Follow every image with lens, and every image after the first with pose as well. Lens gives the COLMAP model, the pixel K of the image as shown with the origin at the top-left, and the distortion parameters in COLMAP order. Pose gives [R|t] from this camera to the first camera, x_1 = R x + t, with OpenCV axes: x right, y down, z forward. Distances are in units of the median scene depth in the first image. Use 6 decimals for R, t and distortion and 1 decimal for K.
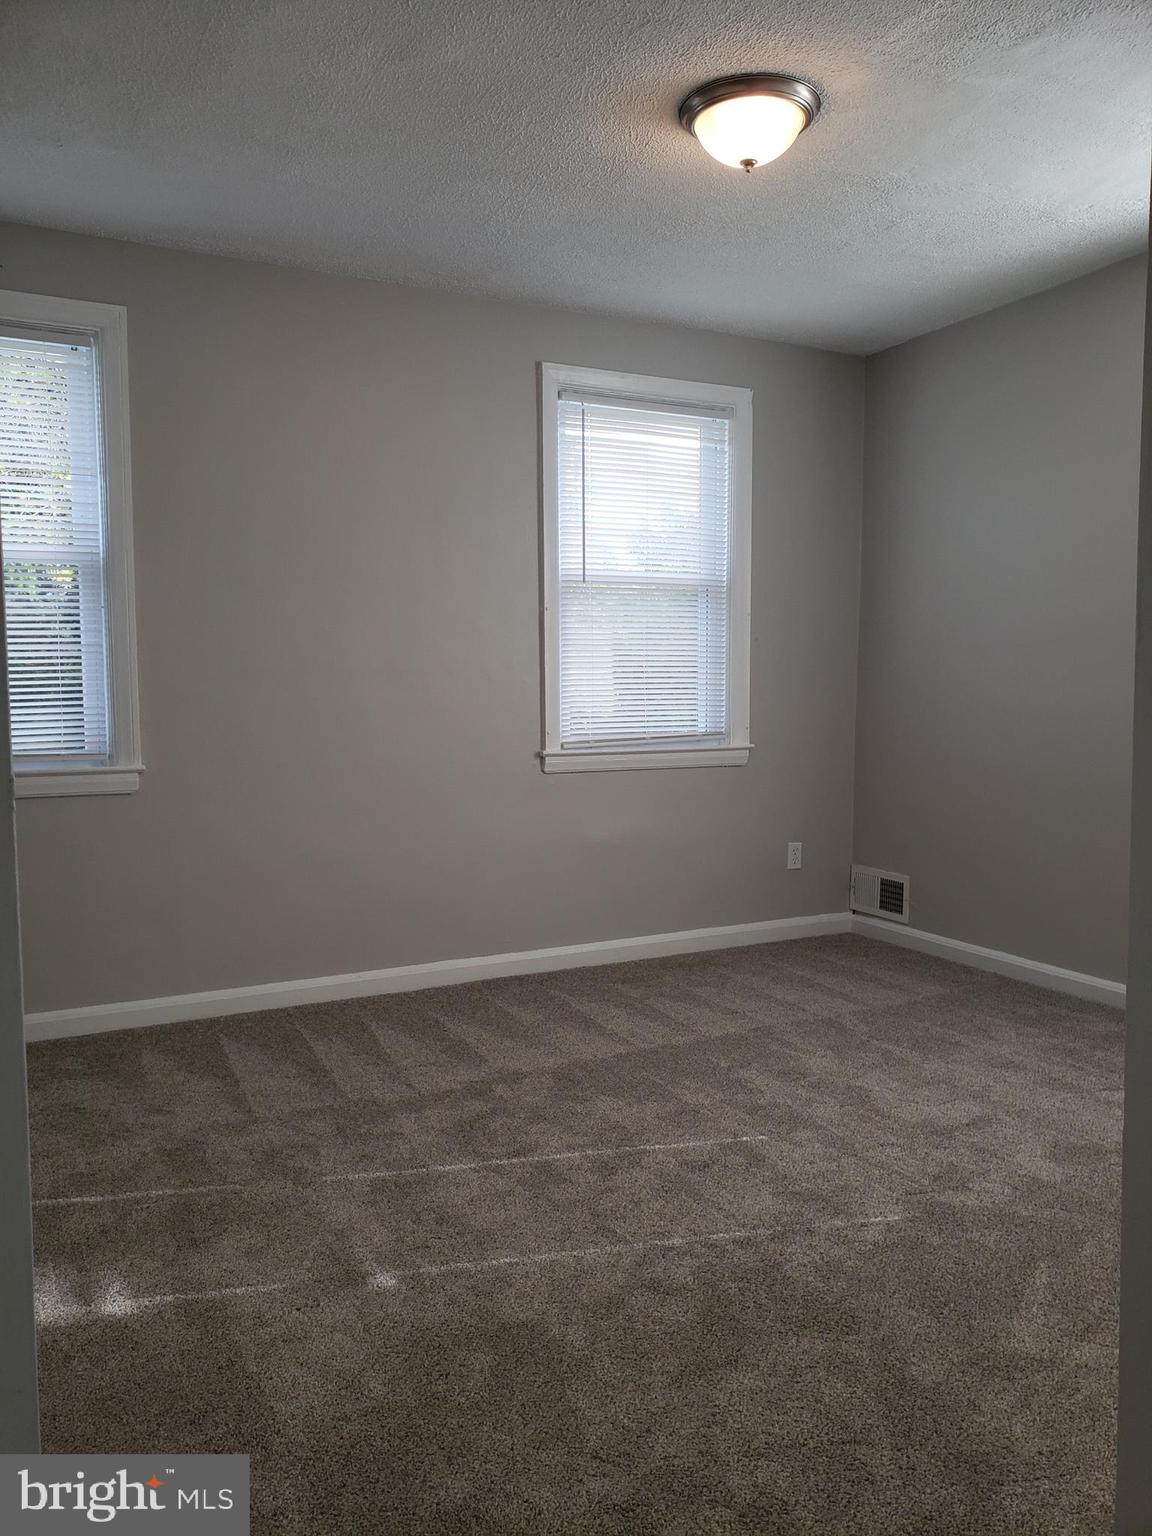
lens RADIAL K [[1180.4, 0, 611.5], [0, 1180.4, 773.4], [0, 0, 1]] dist [0.005949, 0.001249]
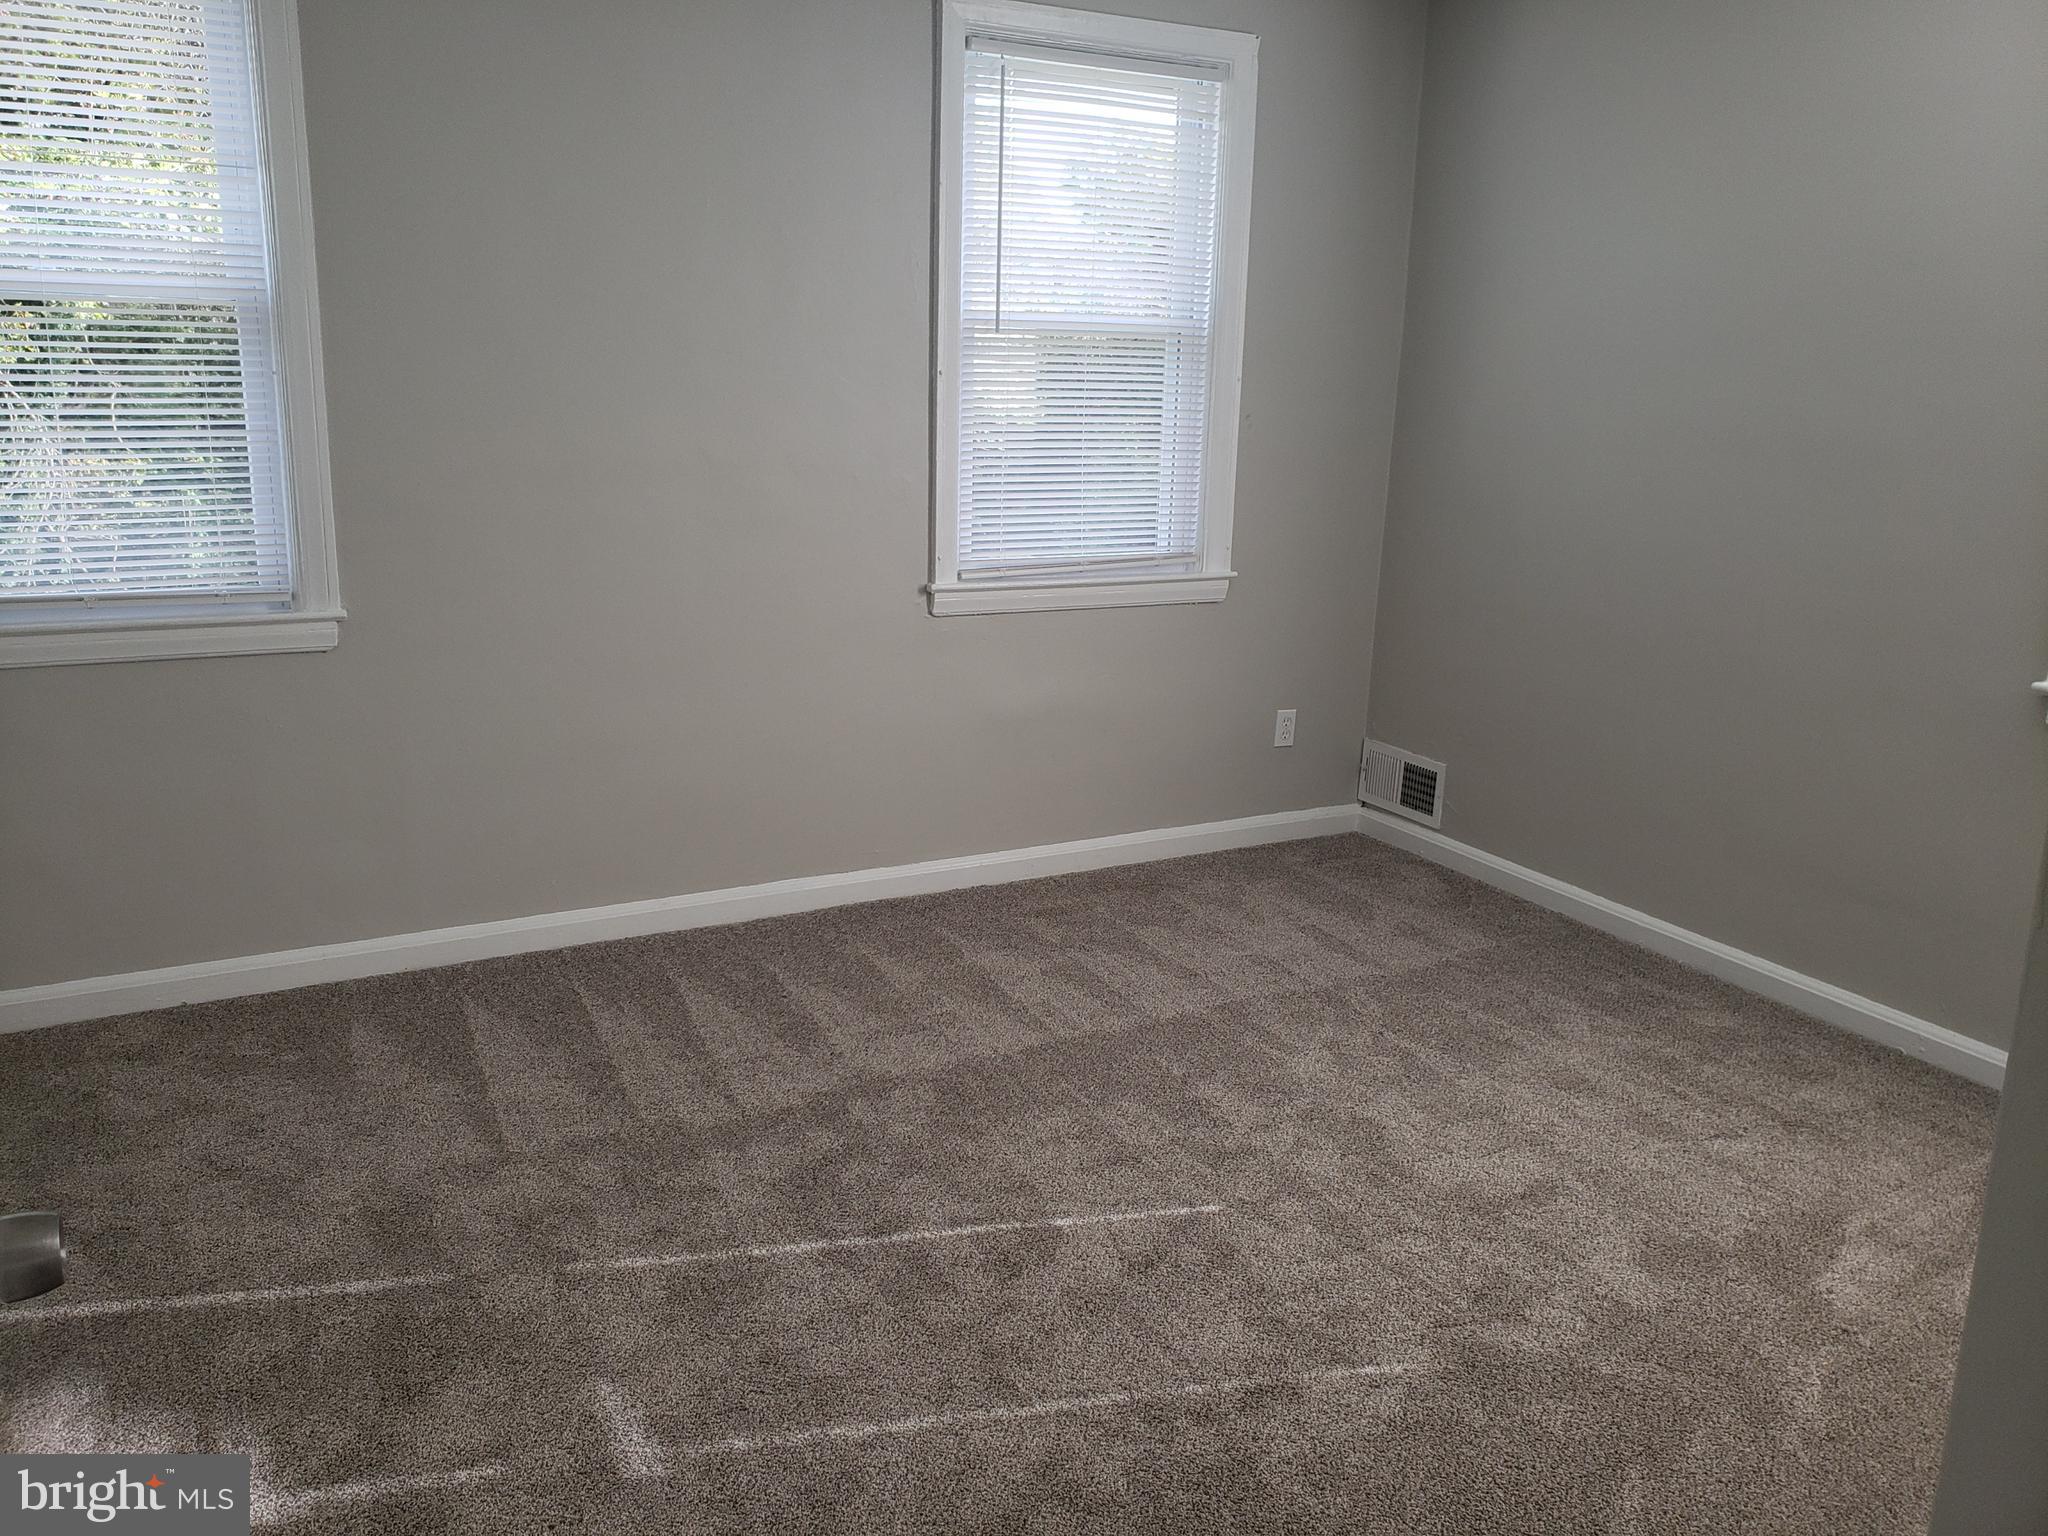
lens RADIAL K [[1574.4, 0, 1029.2], [0, 1574.4, 713.9], [0, 0, 1]] dist [-0.009427, 0.045157]
pose [[0.999561, 0.029279, 0.004543, -0.003687], [-0.029627, 0.989573, 0.140951, -0.099094], [-0.000369, -0.141024, 0.990006, 0.104389]]
